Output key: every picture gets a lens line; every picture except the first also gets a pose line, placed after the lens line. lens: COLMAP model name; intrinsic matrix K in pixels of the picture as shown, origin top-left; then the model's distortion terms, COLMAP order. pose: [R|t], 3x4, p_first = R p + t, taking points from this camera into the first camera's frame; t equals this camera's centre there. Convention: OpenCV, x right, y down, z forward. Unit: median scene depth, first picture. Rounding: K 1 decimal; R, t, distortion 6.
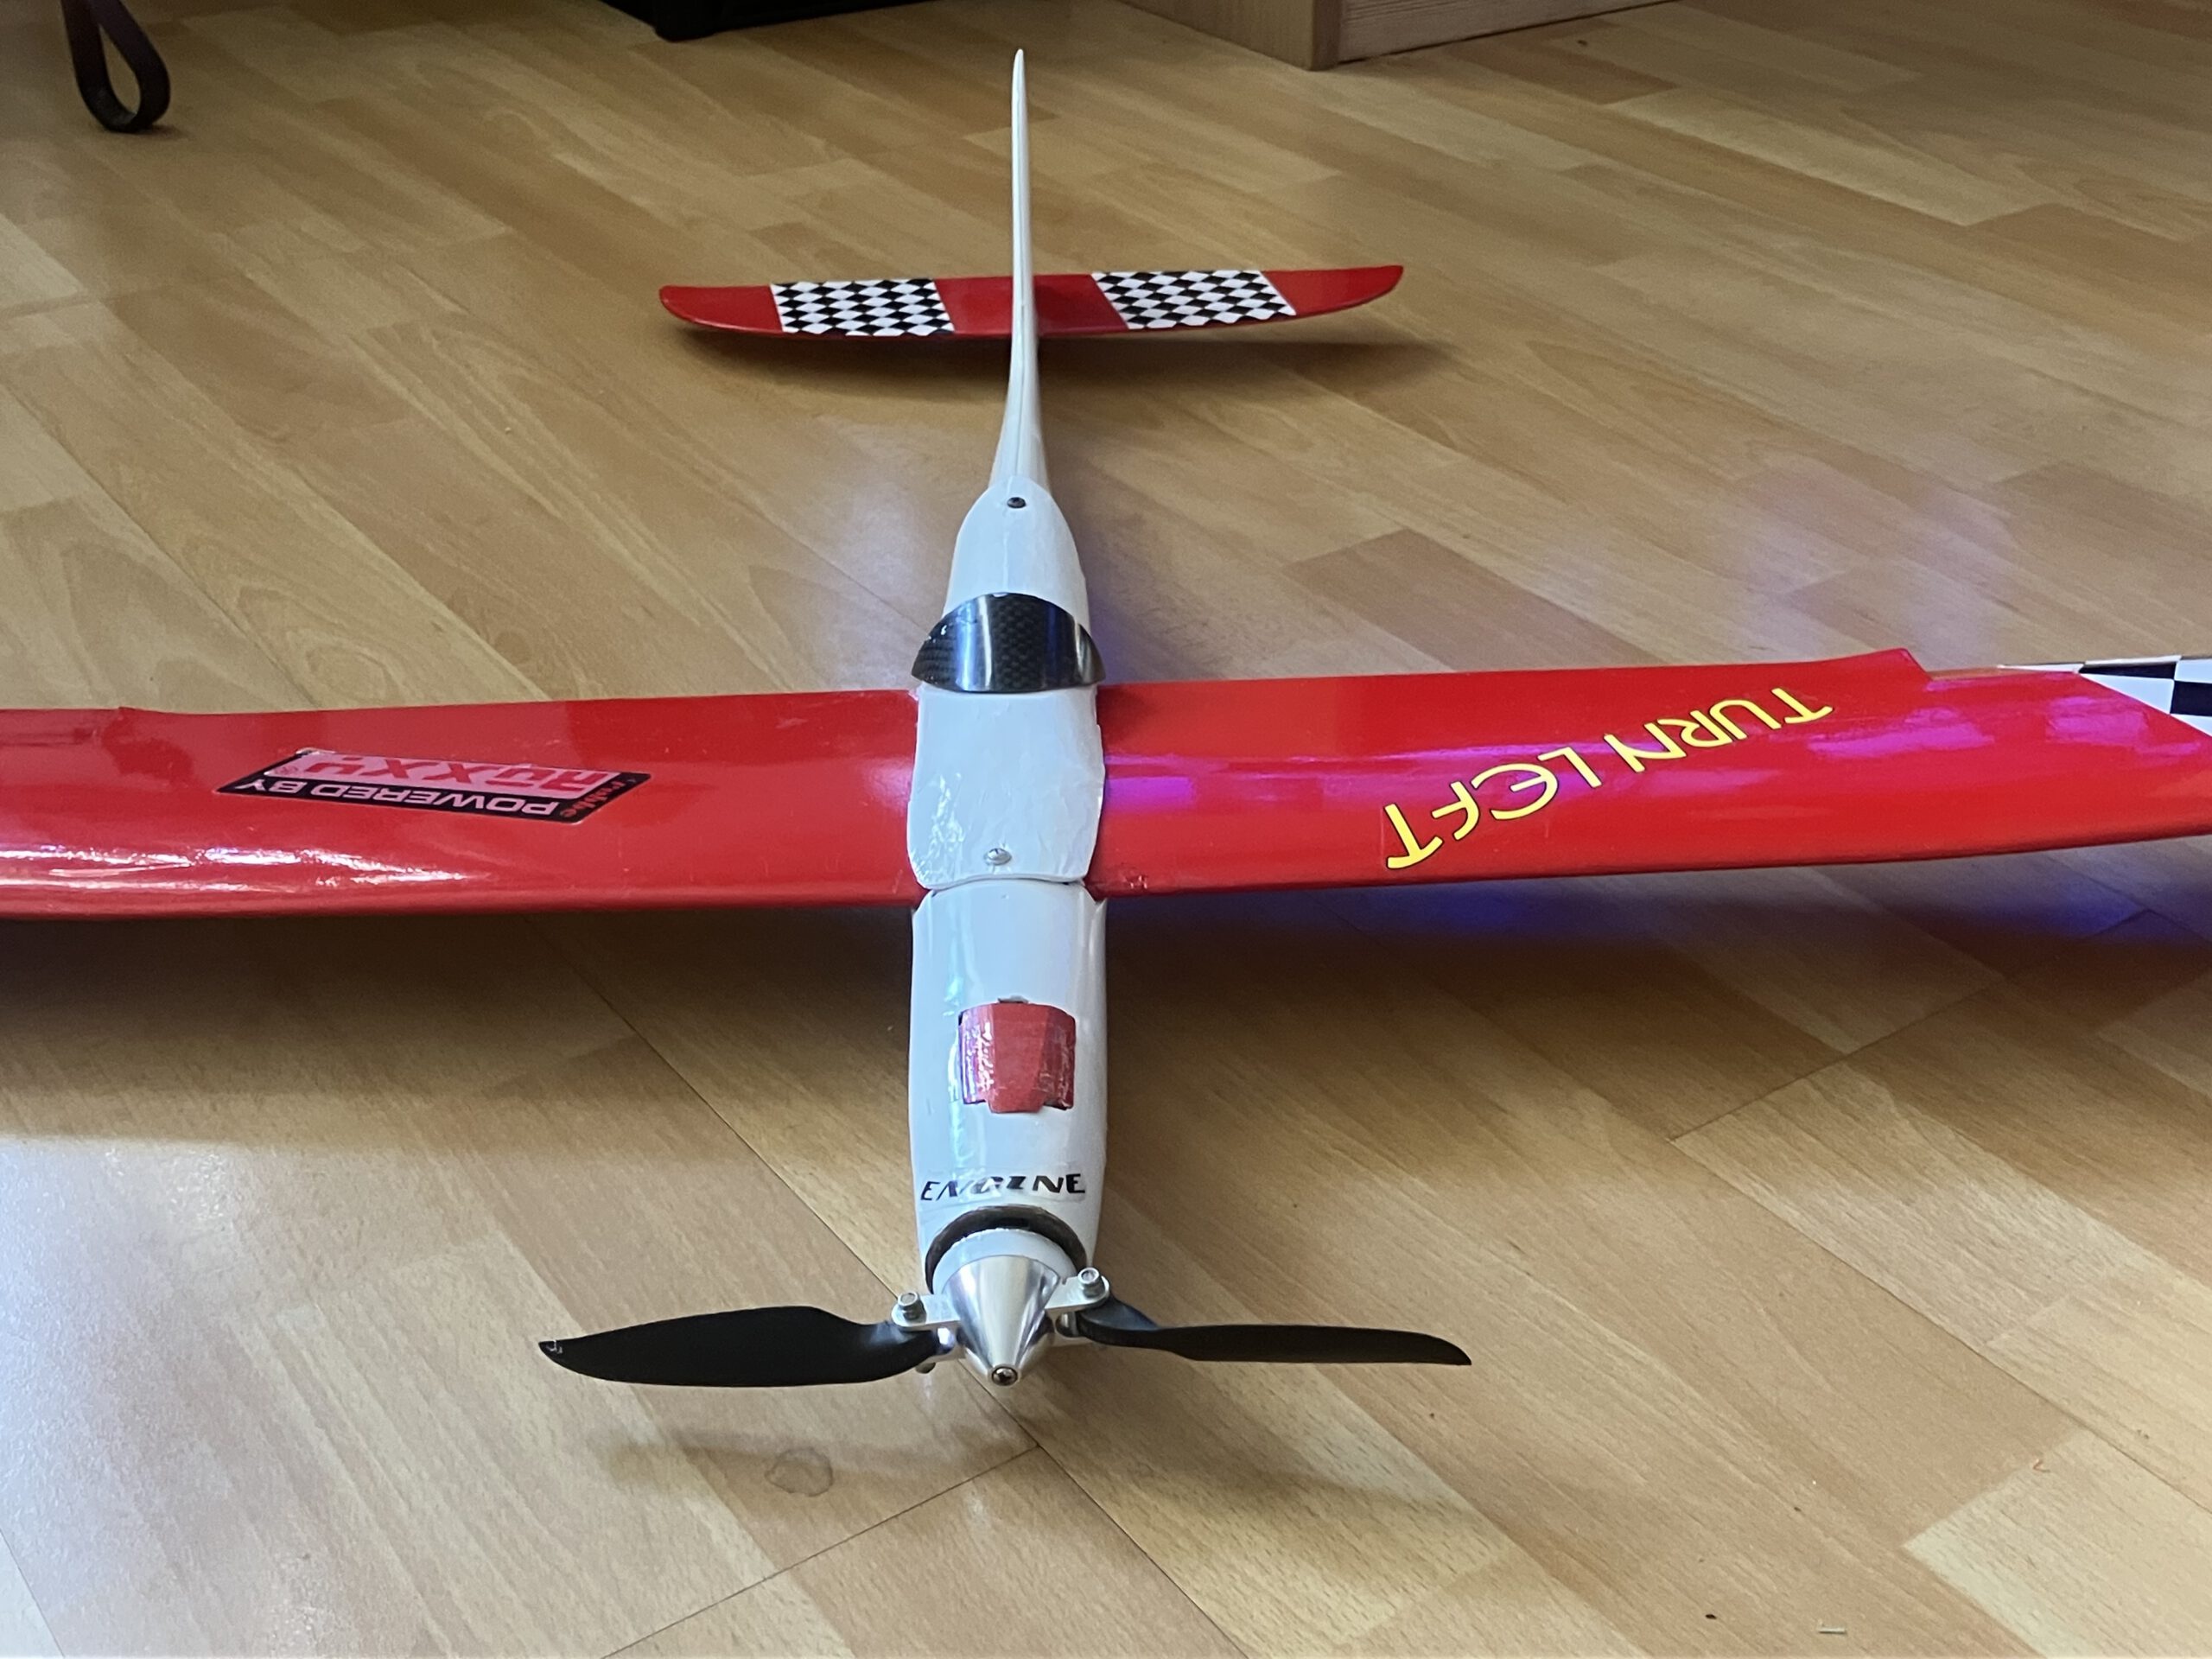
lens RADIAL K [[2750.7, 0, 1099.9], [0, 2750.7, 833.5], [0, 0, 1]] dist [0.008874, 0.000000]
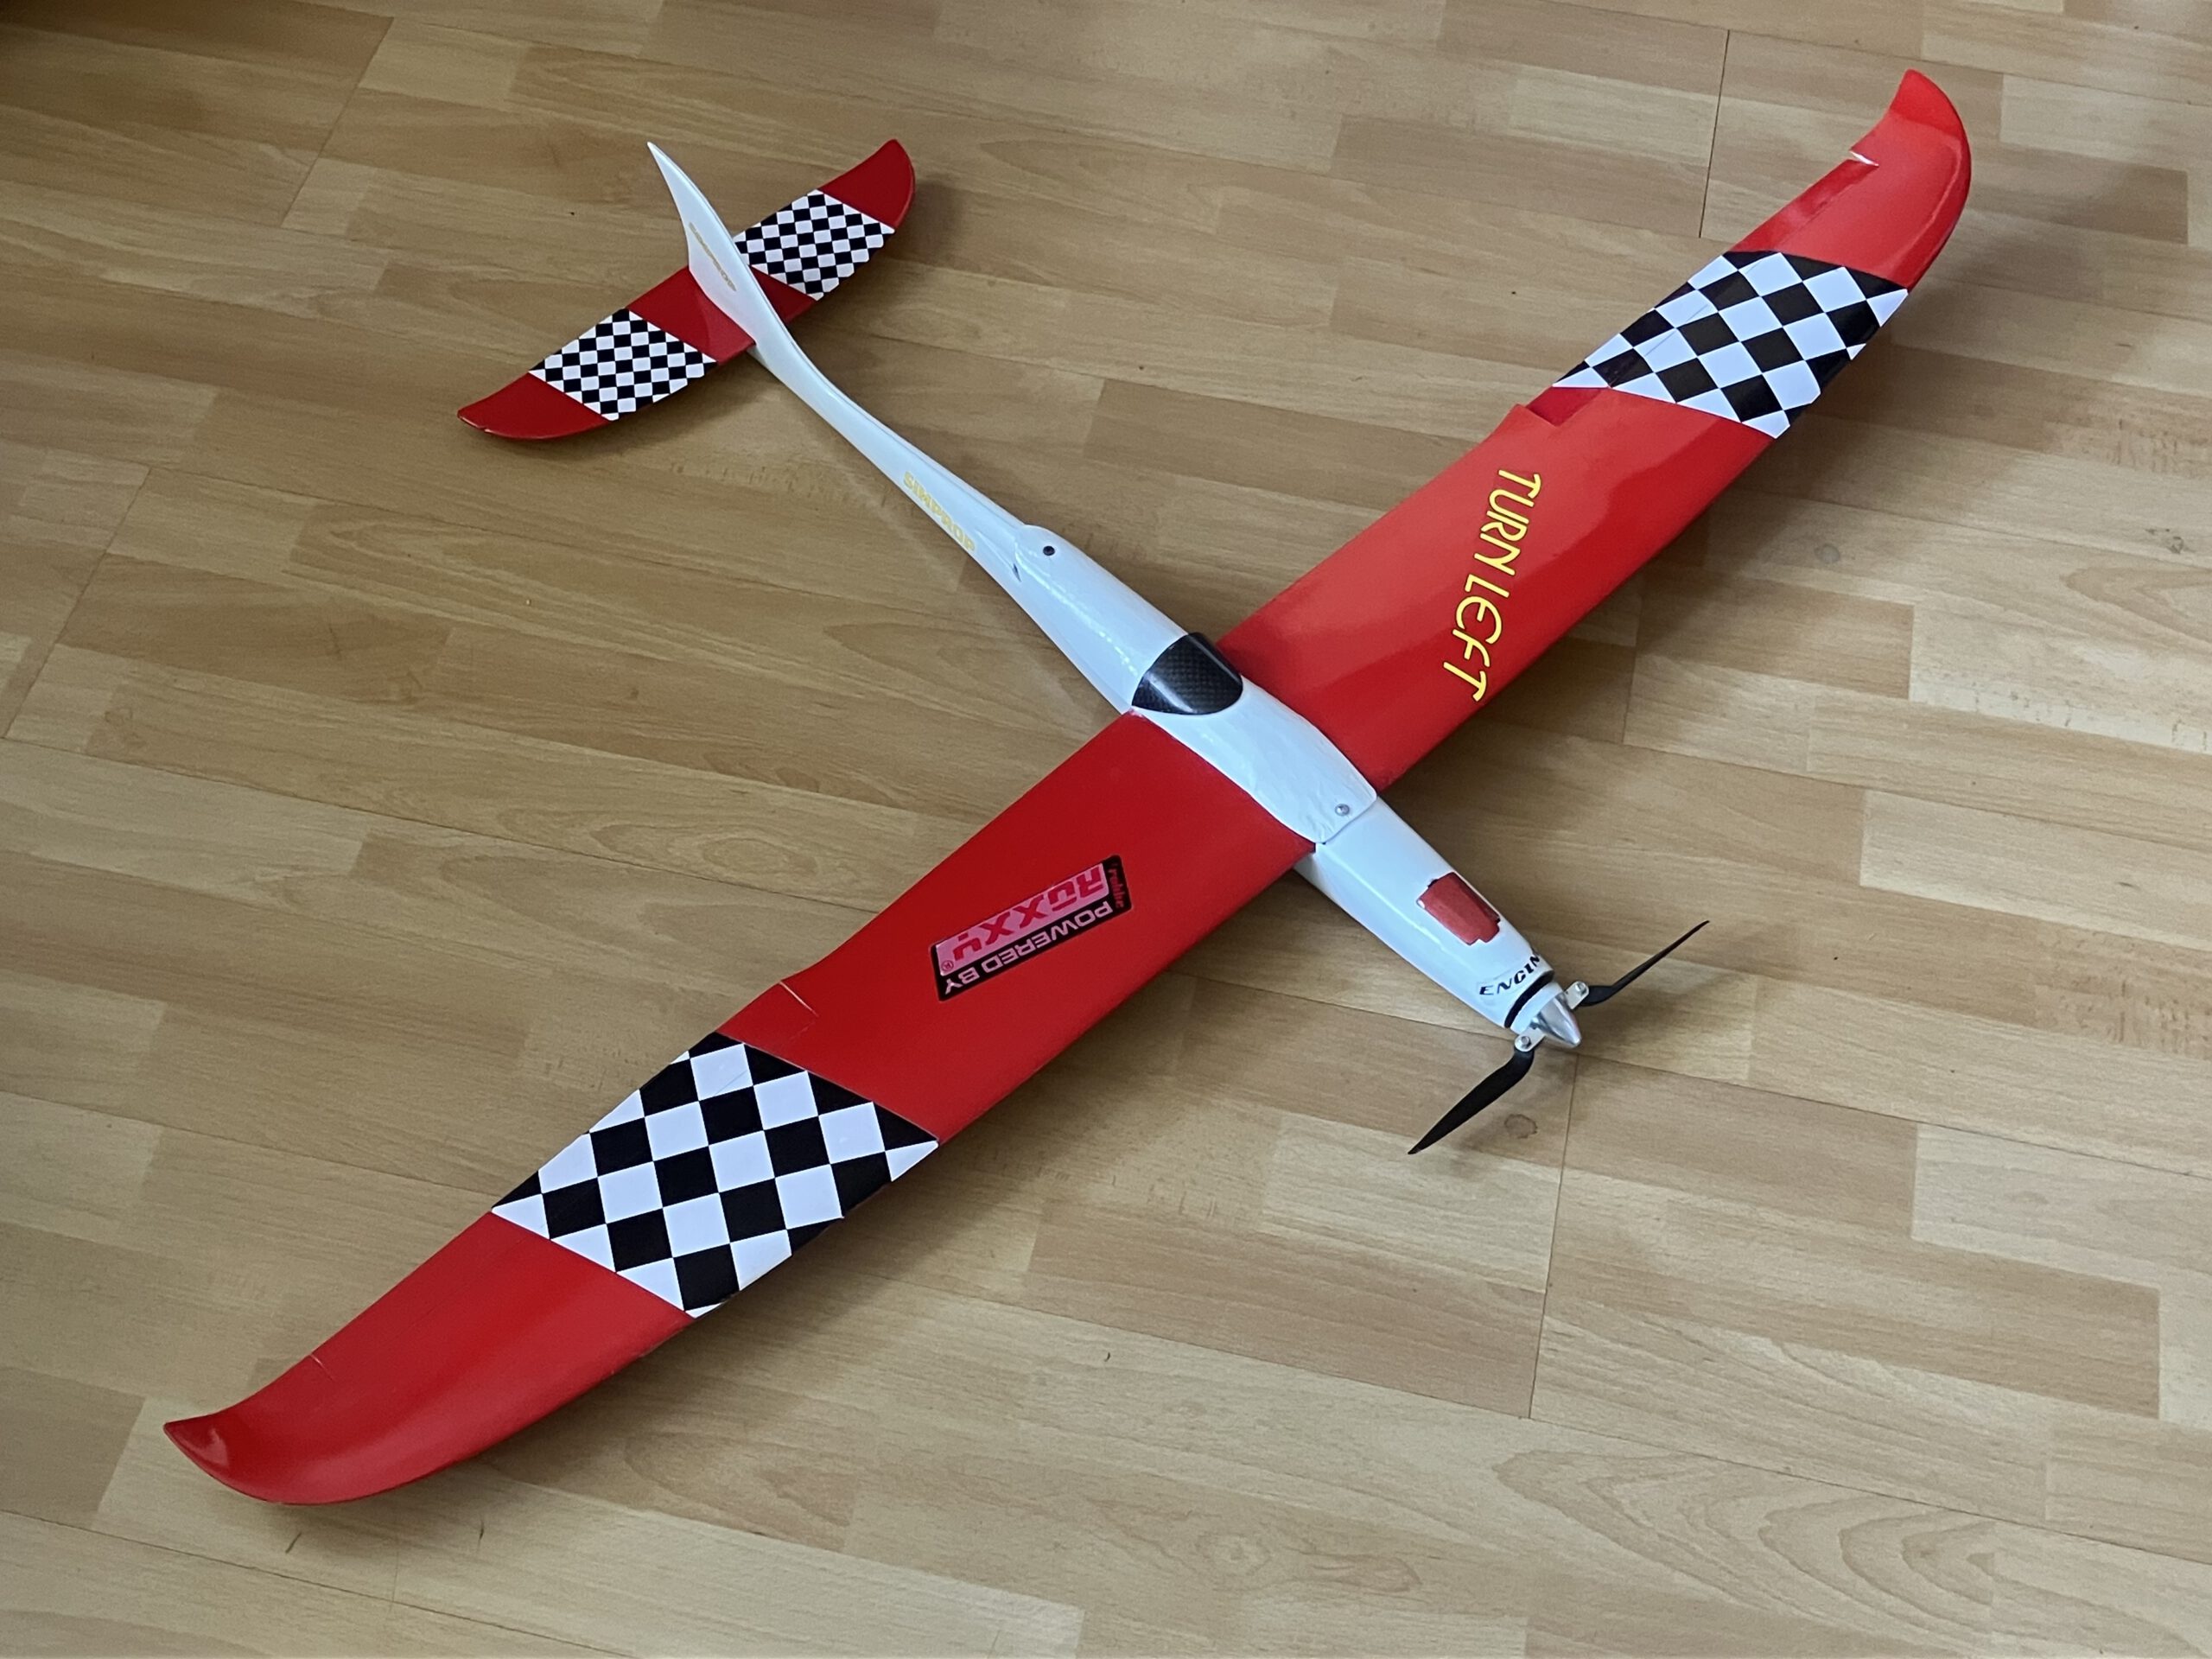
lens RADIAL K [[2750.7, 0, 1107.4], [0, 2750.7, 826.9], [0, 0, 1]] dist [0.008874, 0.000000]
pose [[0.744008, -0.554618, 0.372627, -0.816802], [0.335787, 0.792501, 0.509106, -0.939297], [-0.577667, -0.253656, 0.775861, -0.376328]]
